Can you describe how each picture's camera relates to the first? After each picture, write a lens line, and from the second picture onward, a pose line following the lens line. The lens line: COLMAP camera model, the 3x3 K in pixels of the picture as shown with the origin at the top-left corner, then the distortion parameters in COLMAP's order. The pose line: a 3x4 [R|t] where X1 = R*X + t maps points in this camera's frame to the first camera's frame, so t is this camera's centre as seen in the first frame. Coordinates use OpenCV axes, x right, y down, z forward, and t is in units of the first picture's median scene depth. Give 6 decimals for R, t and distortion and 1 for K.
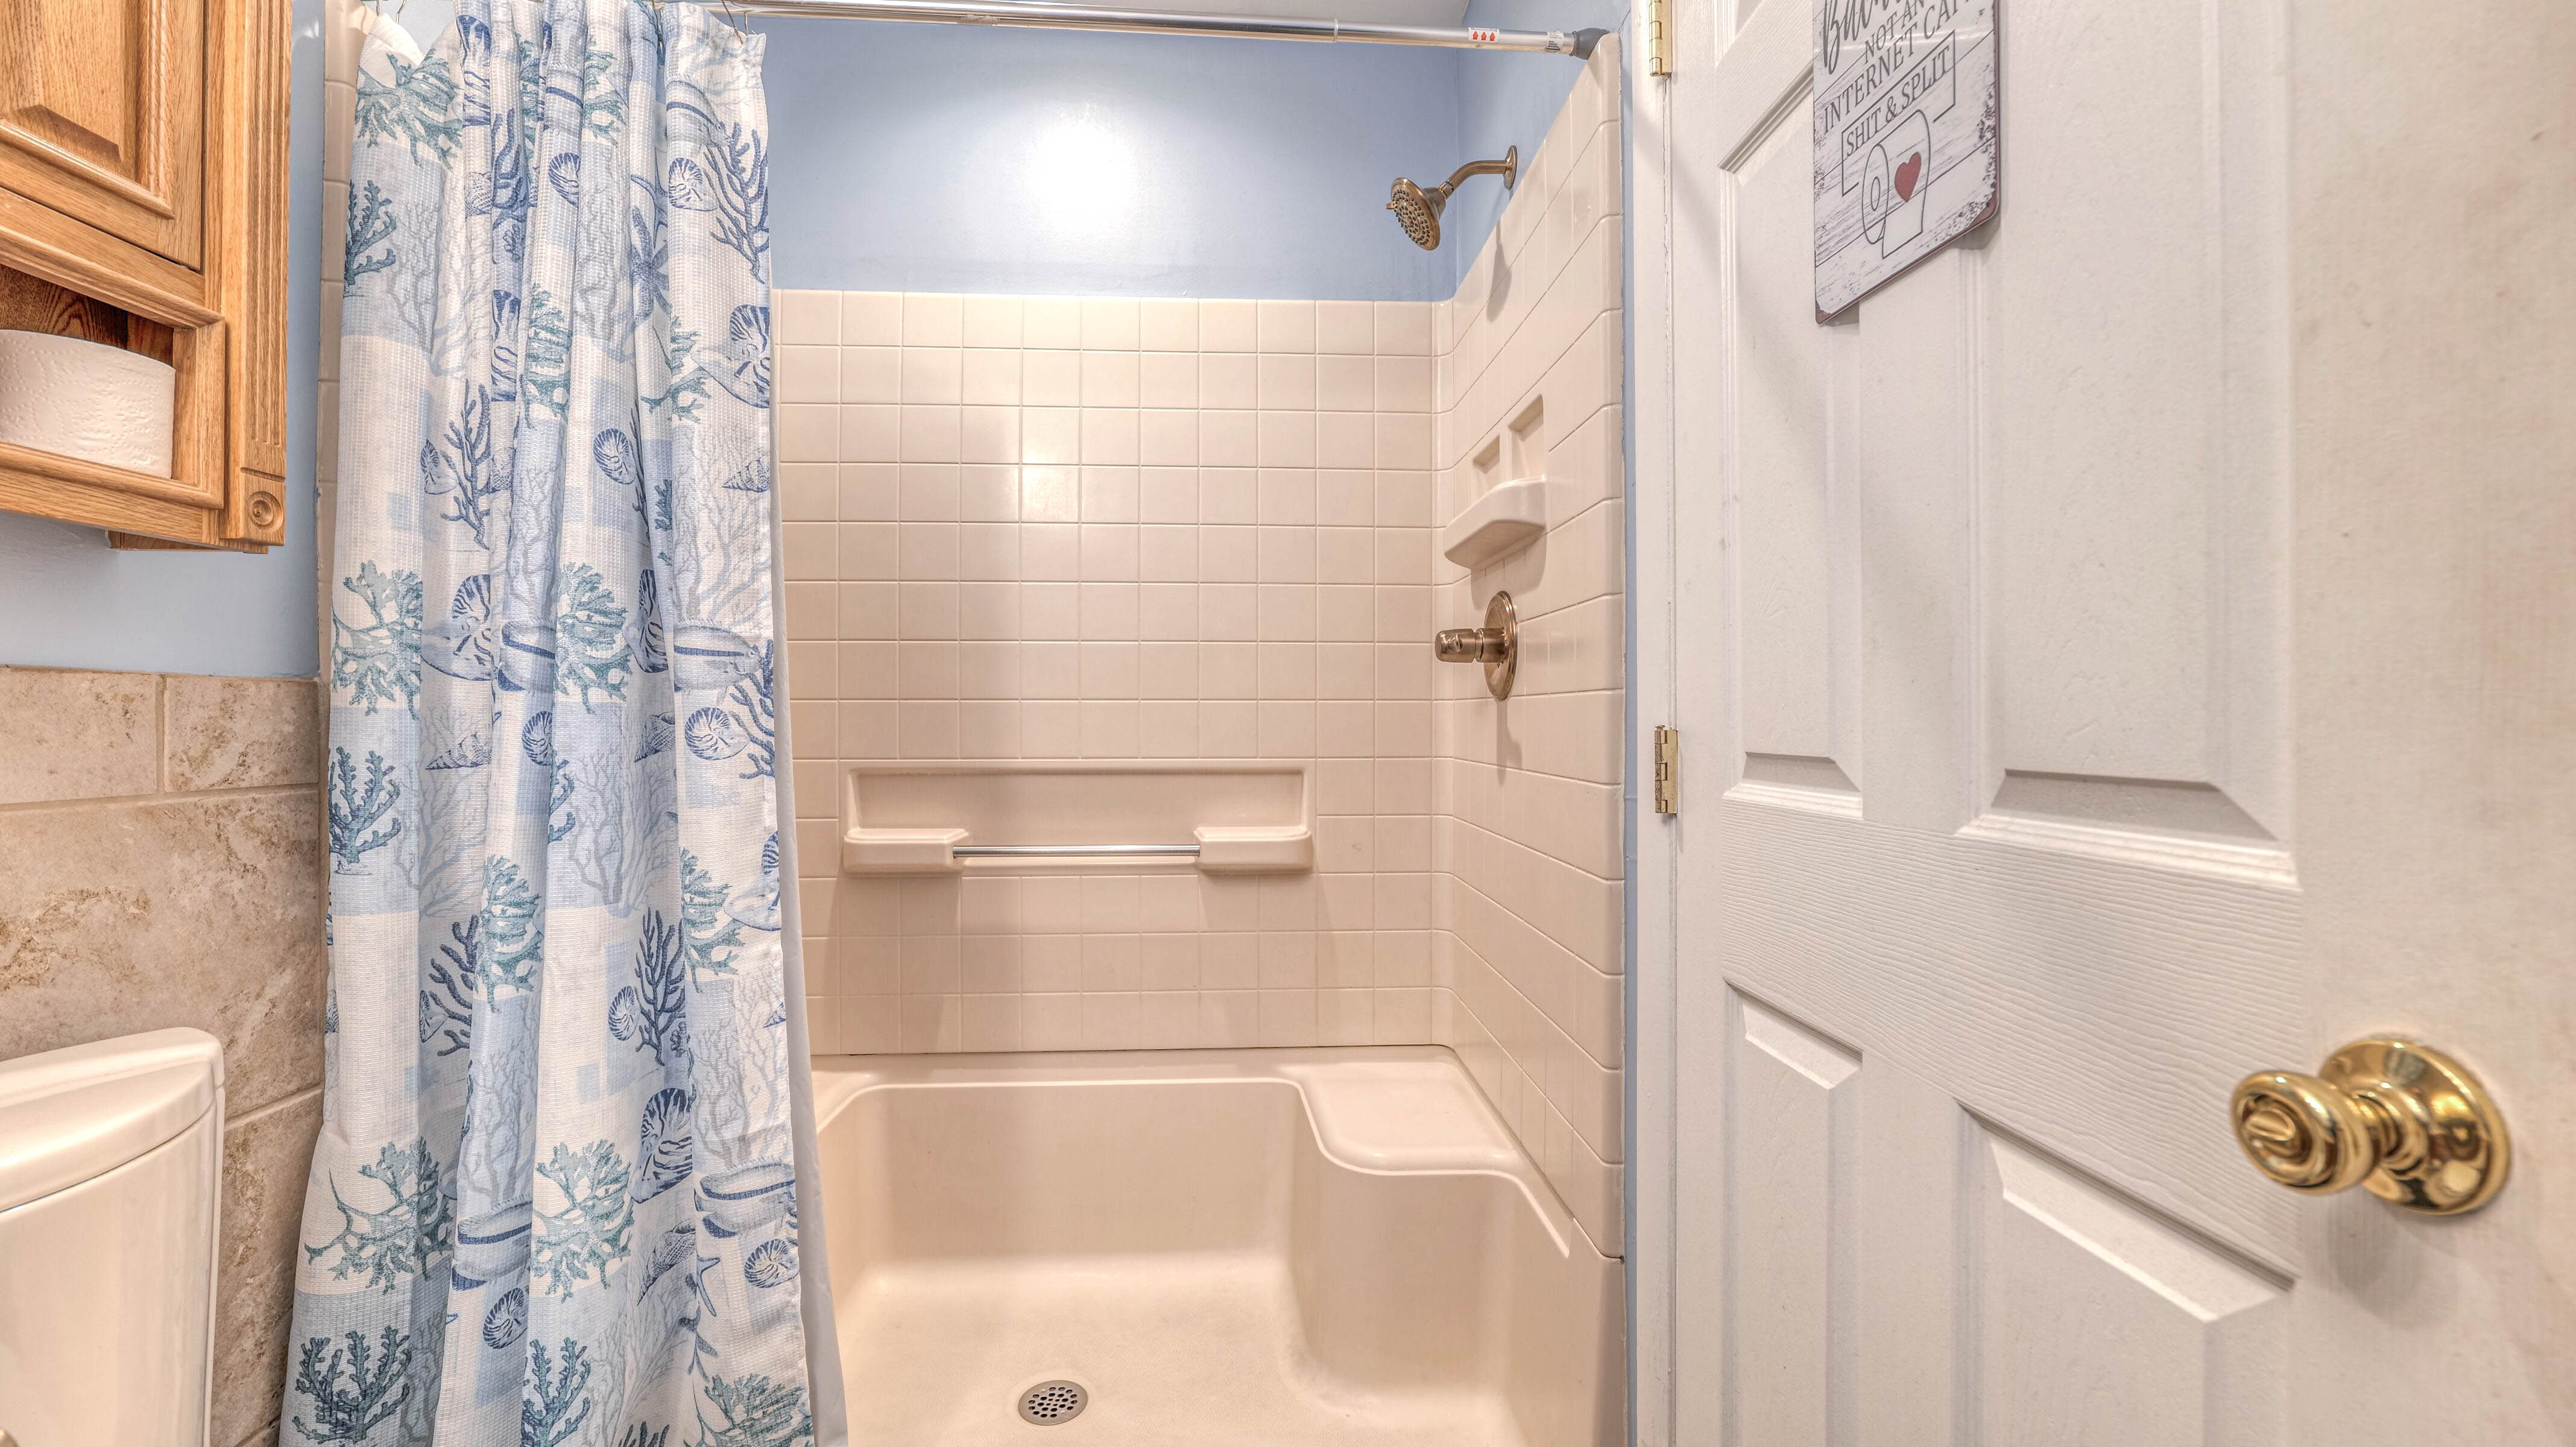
lens RADIAL K [[1054.1, 0, 1277.0], [0, 1054.1, 720.5], [0, 0, 1]] dist [-0.010722, 0.000539]
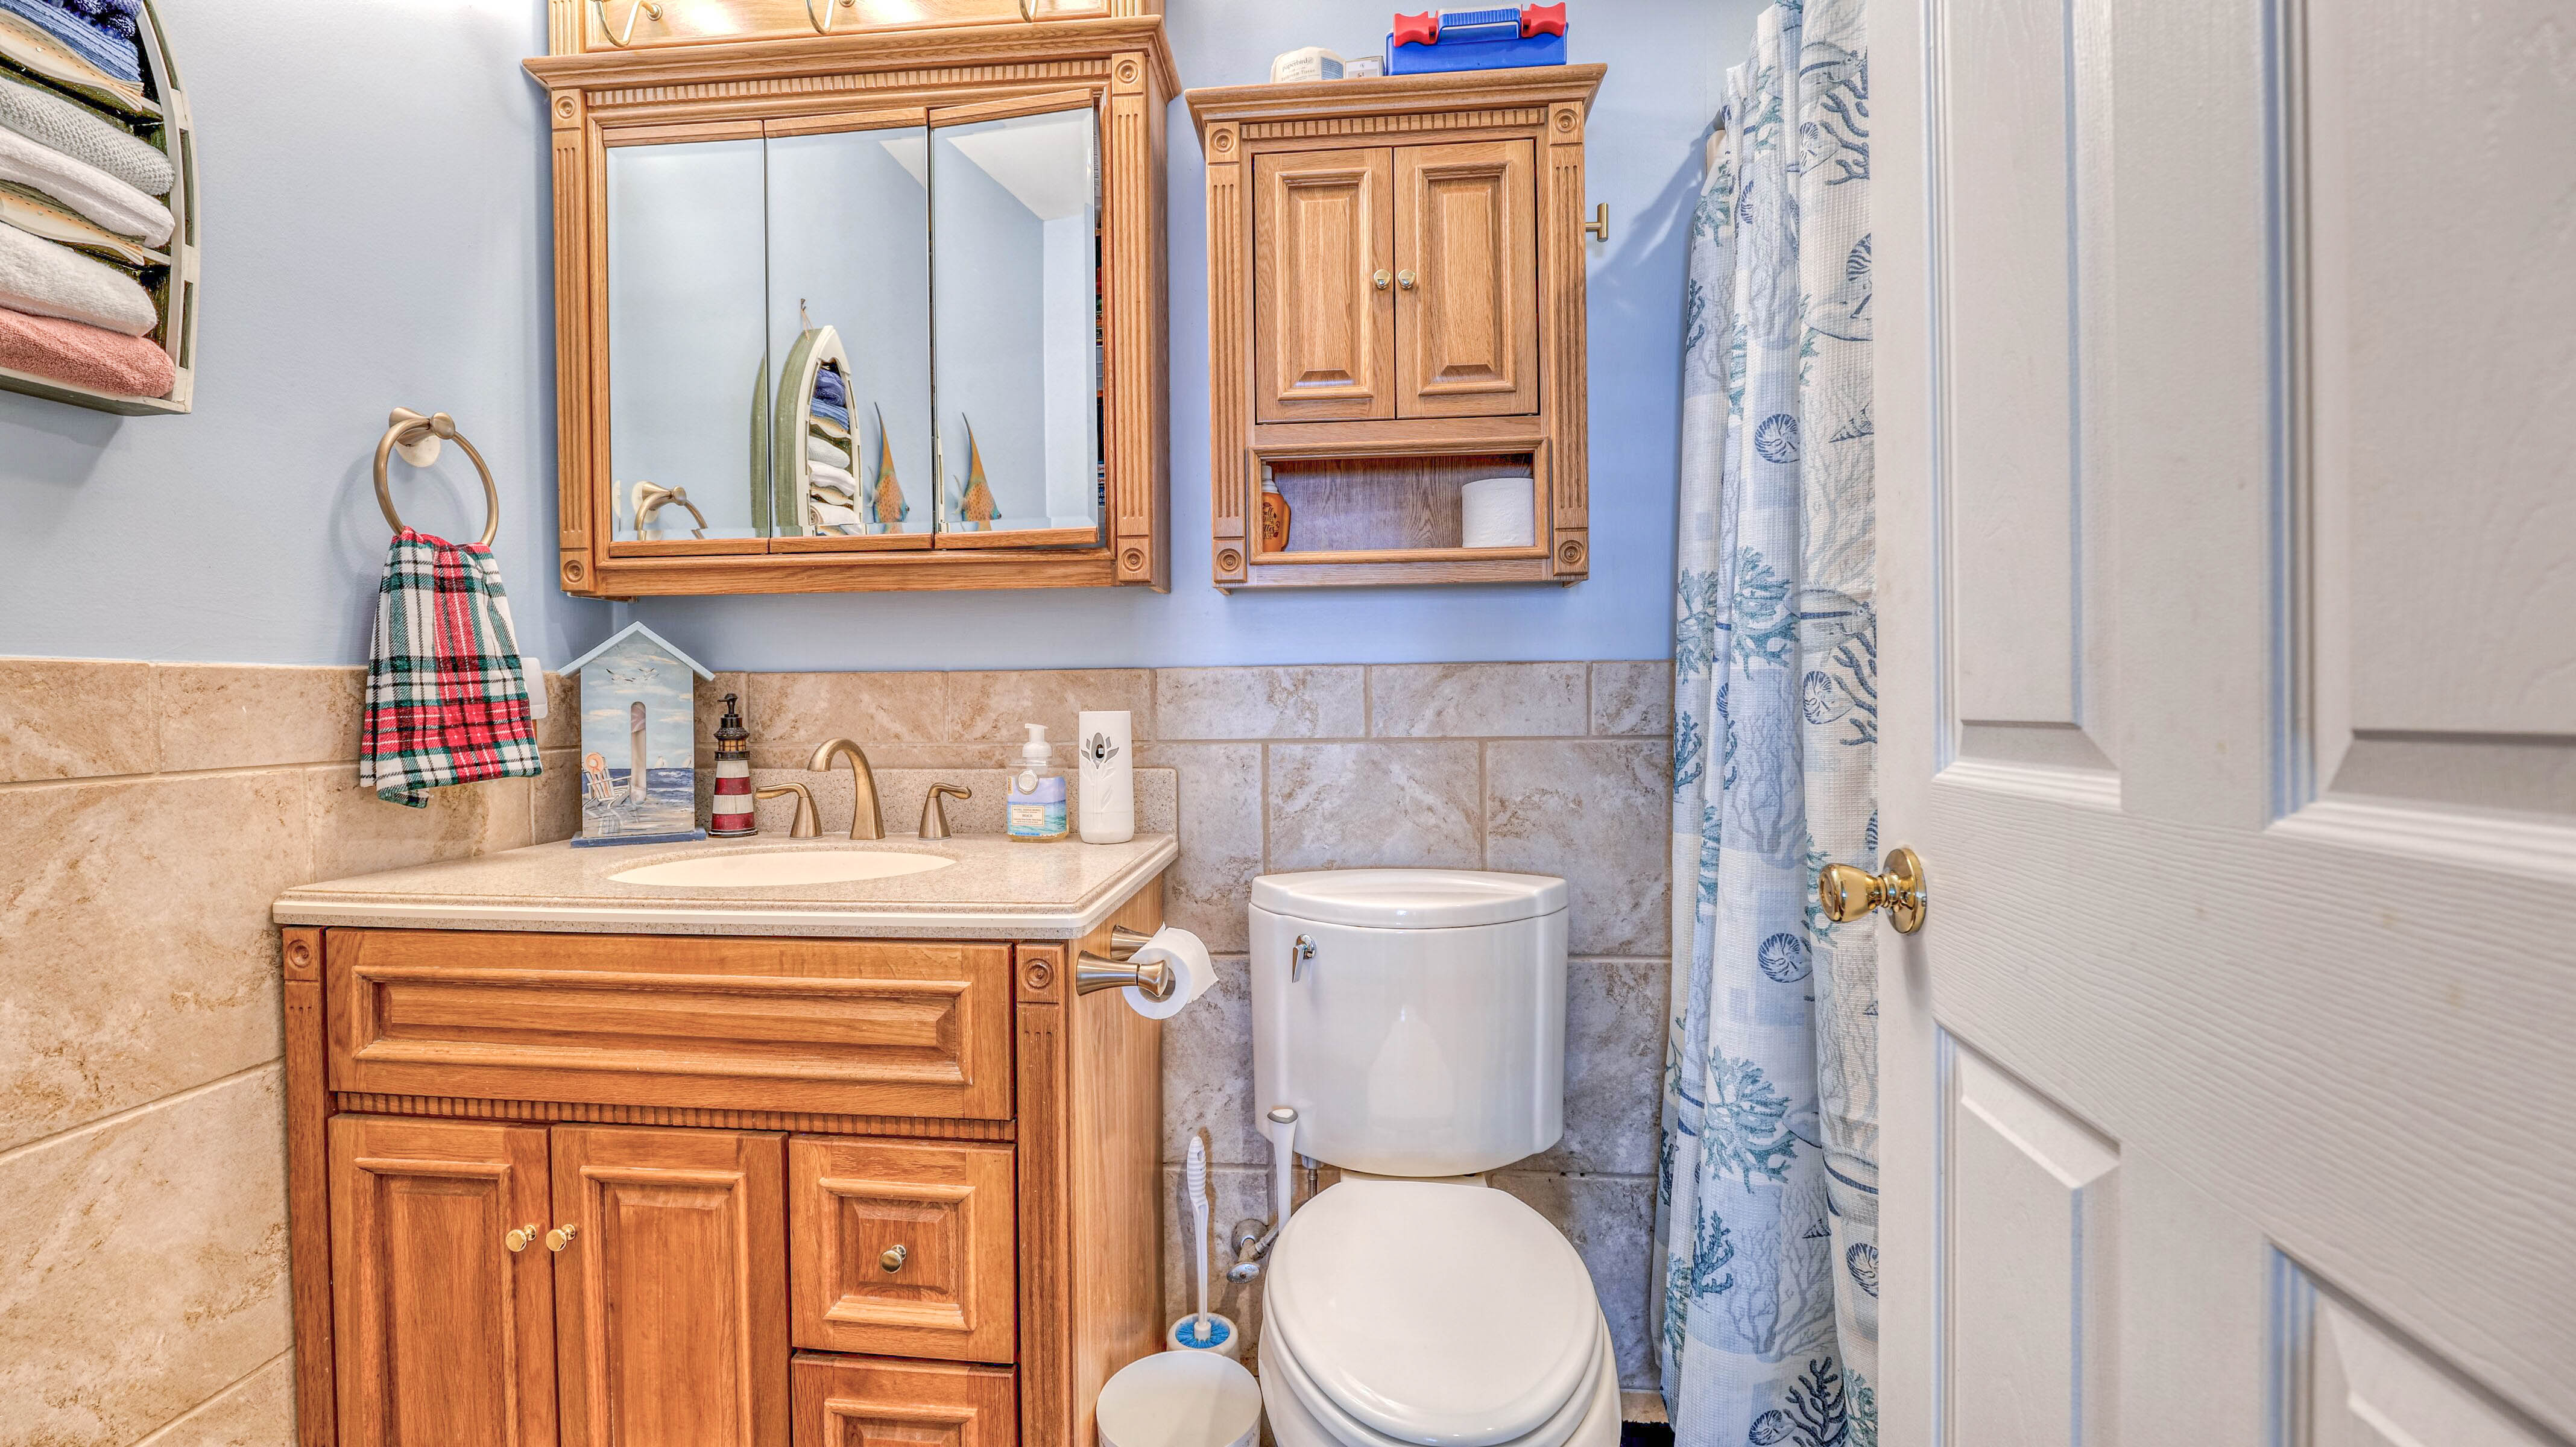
lens RADIAL K [[1054.1, 0, 1276.8], [0, 1054.1, 717.4], [0, 0, 1]] dist [-0.010722, 0.000539]
pose [[-0.131541, 0.014439, -0.991206, 0.532757], [0.010909, 0.999854, 0.013118, 0.013575], [0.991251, -0.009087, -0.131679, 0.657348]]
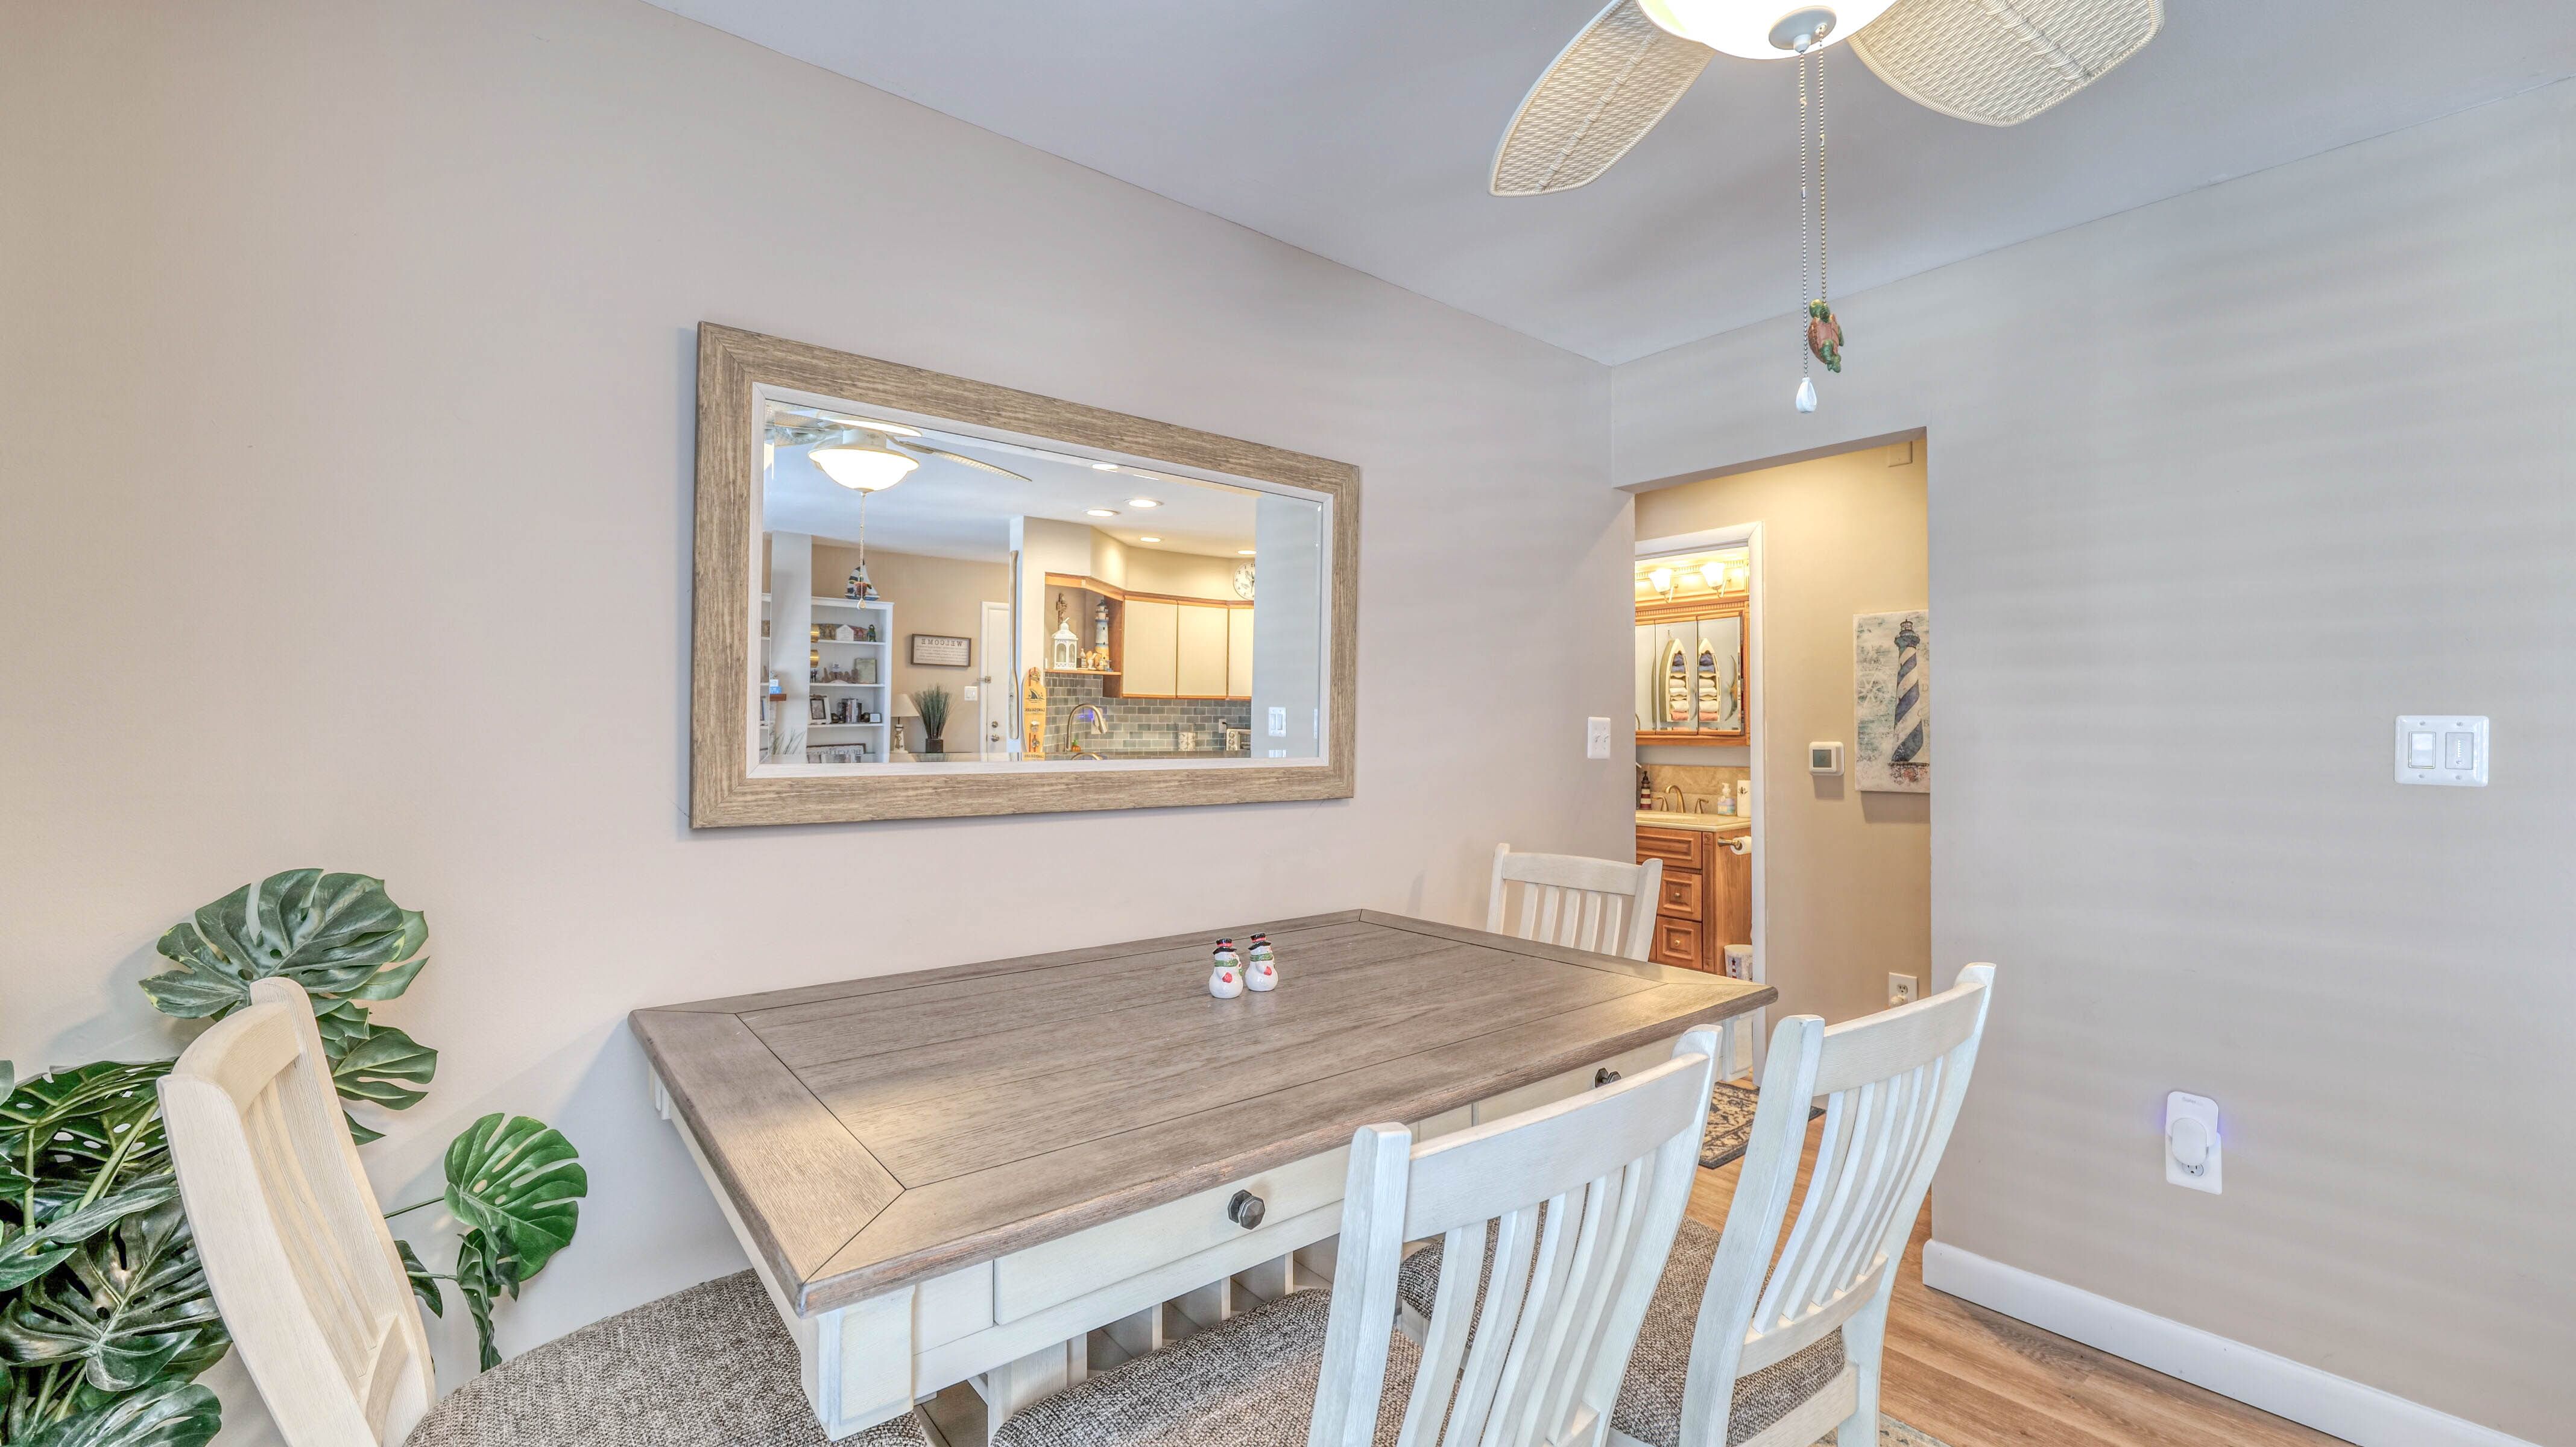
lens RADIAL K [[1054.1, 0, 1266.0], [0, 1054.1, 717.4], [0, 0, 1]] dist [-0.010722, 0.000539]
pose [[-0.814019, -0.006861, -0.580797, 4.265039], [0.003476, 0.999855, -0.016683, -0.223751], [0.580827, -0.015600, -0.813877, 3.226620]]
